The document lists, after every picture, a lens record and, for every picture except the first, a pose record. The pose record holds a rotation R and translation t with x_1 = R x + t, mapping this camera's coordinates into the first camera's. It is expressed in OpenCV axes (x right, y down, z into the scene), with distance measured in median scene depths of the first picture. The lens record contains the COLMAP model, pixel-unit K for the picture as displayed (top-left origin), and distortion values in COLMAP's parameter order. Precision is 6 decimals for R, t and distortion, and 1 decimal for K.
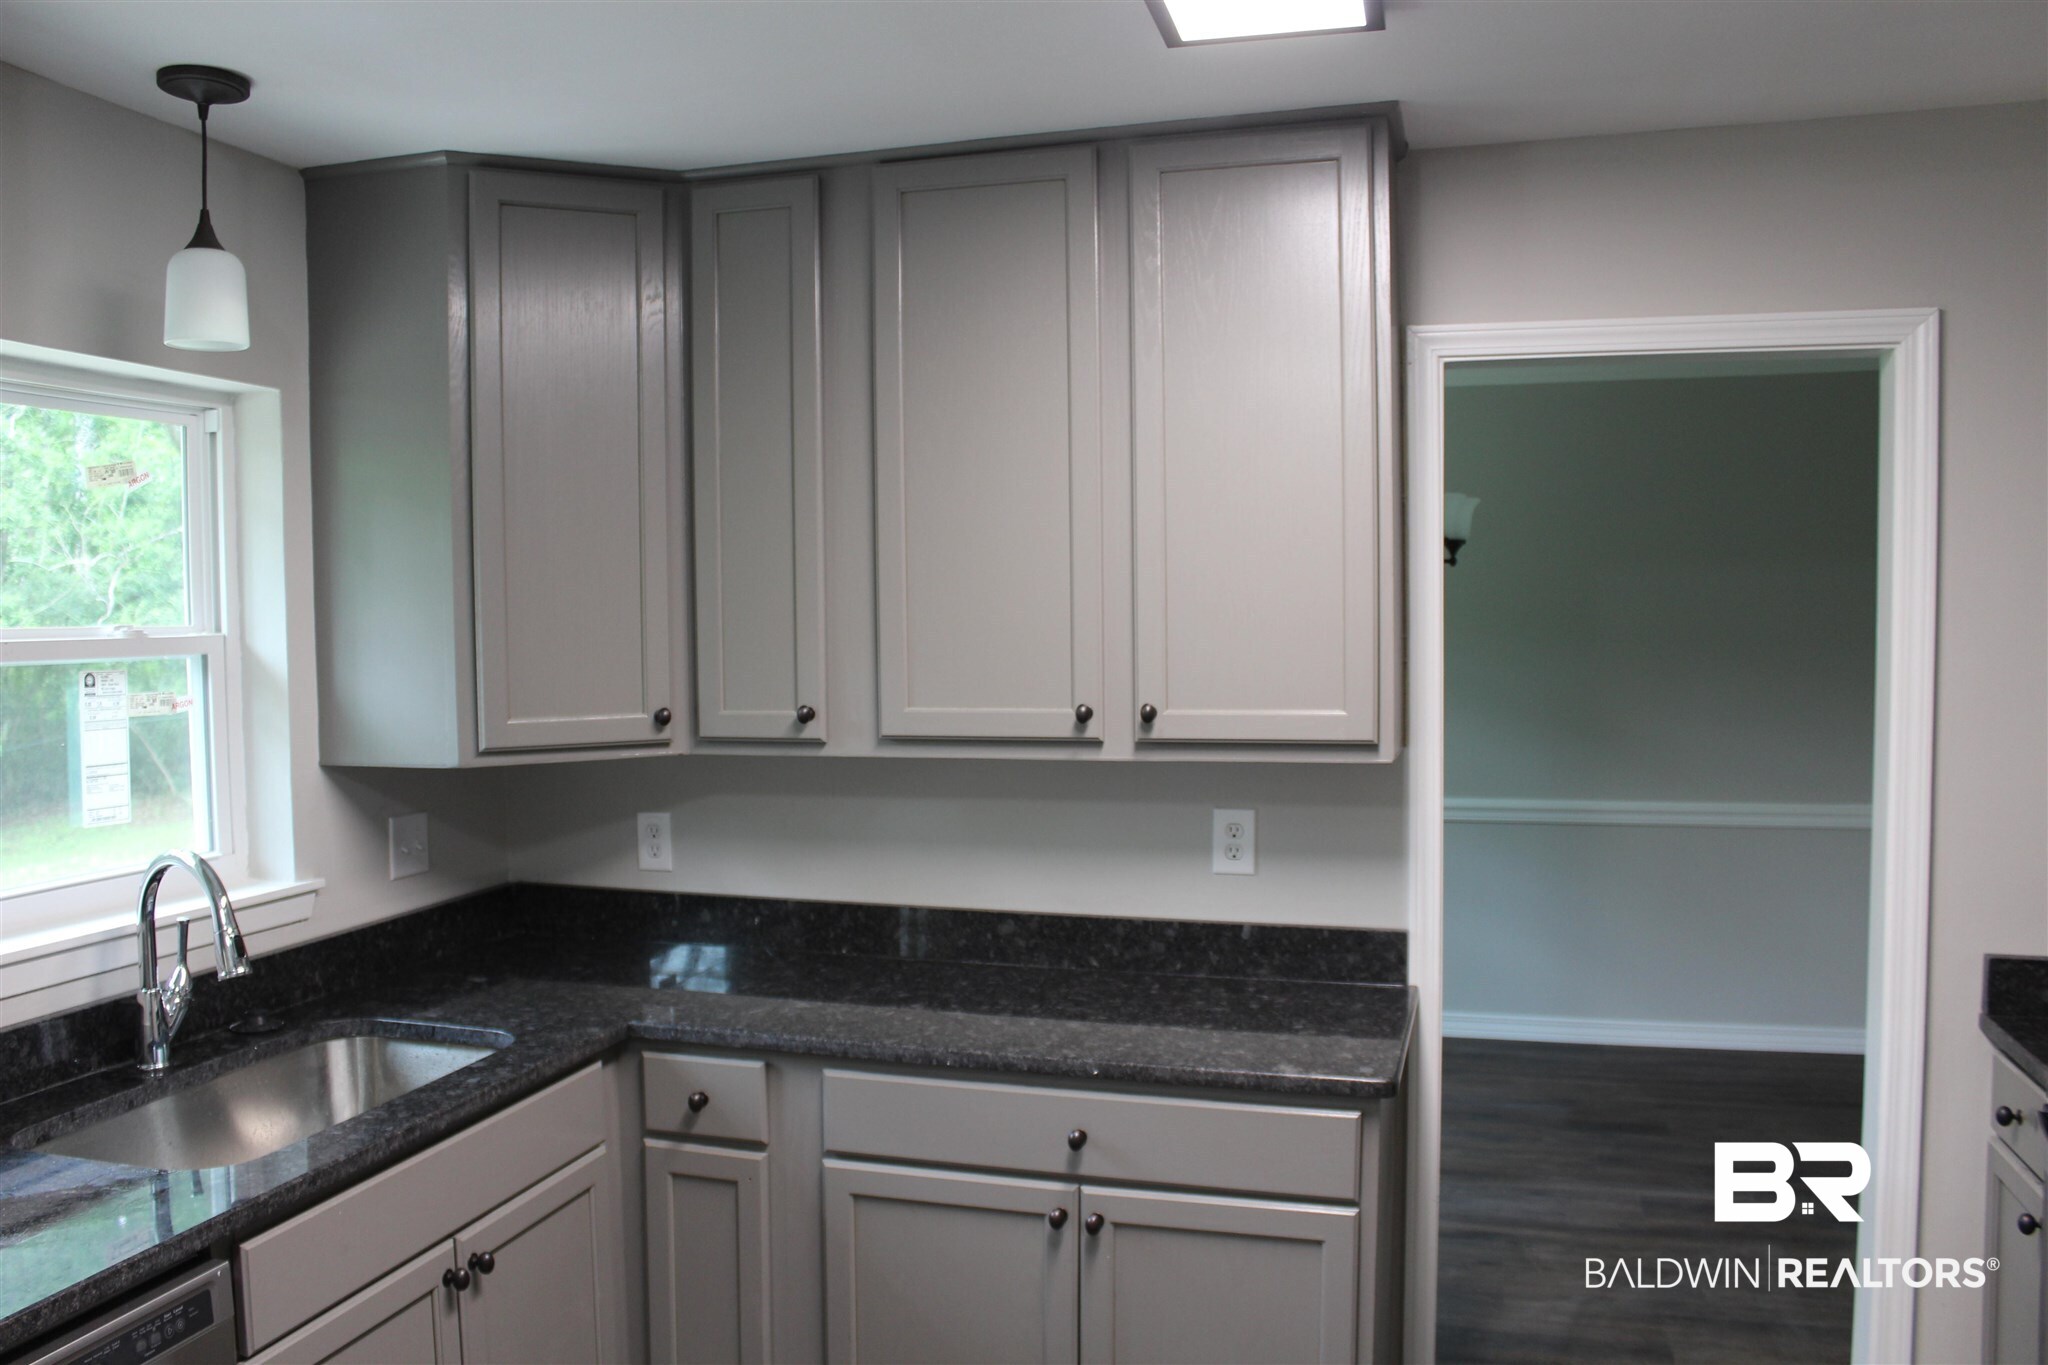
lens RADIAL K [[1695.4, 0, 1022.7], [0, 1695.4, 692.5], [0, 0, 1]] dist [-0.183422, 0.163019]
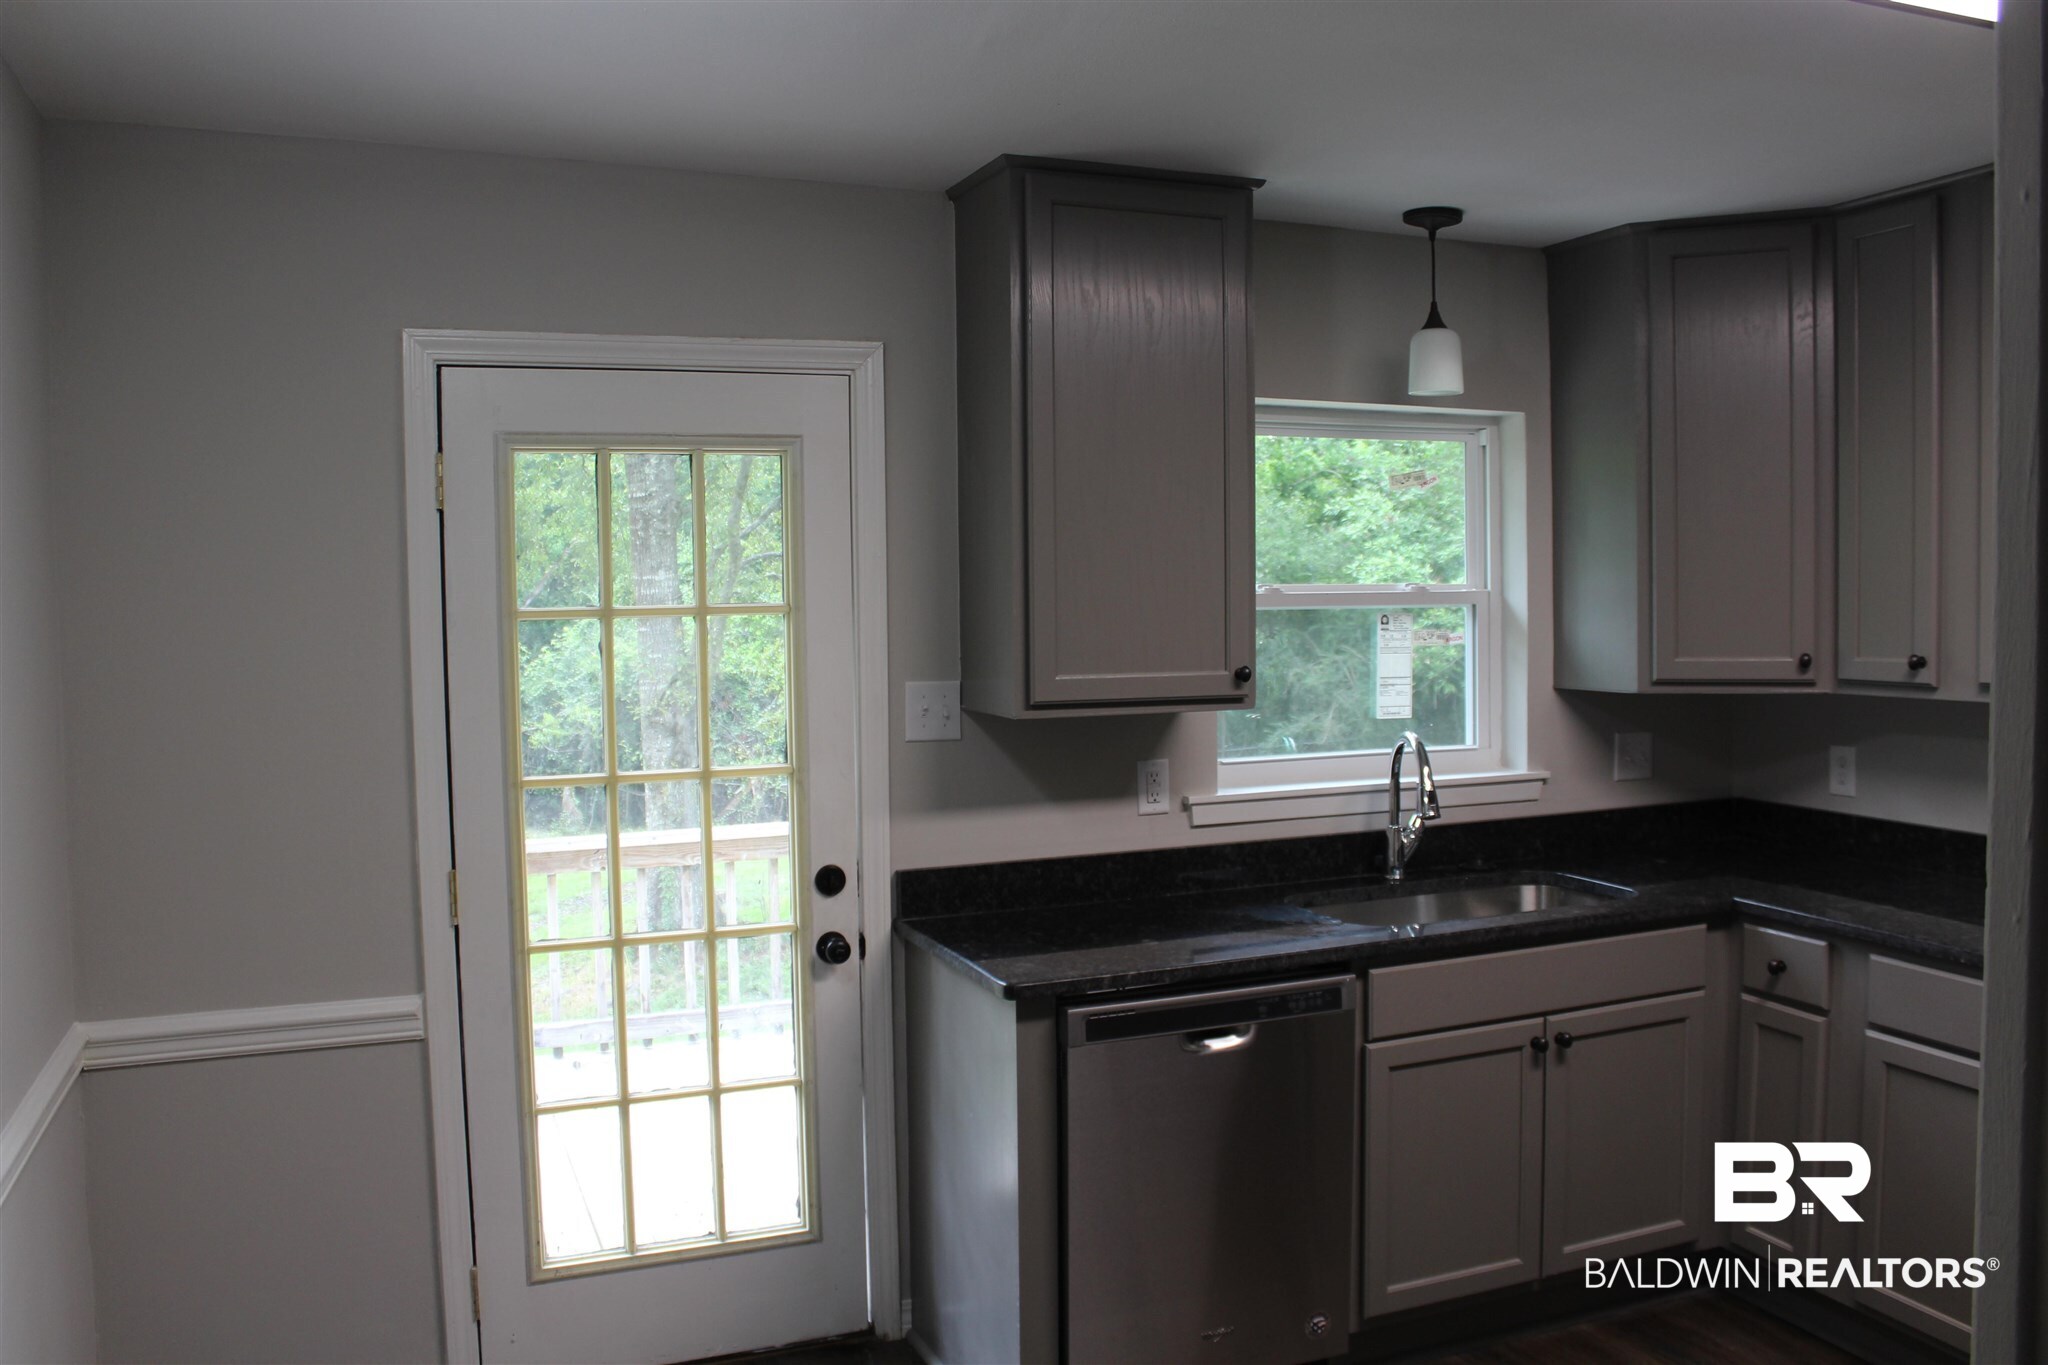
lens RADIAL K [[1695.4, 0, 1022.7], [0, 1695.4, 692.5], [0, 0, 1]] dist [-0.183422, 0.163019]
pose [[0.616429, 0.046509, -0.786036, 0.404472], [-0.030125, 0.998916, 0.035481, 0.013337], [0.786834, 0.001808, 0.617162, -0.197023]]
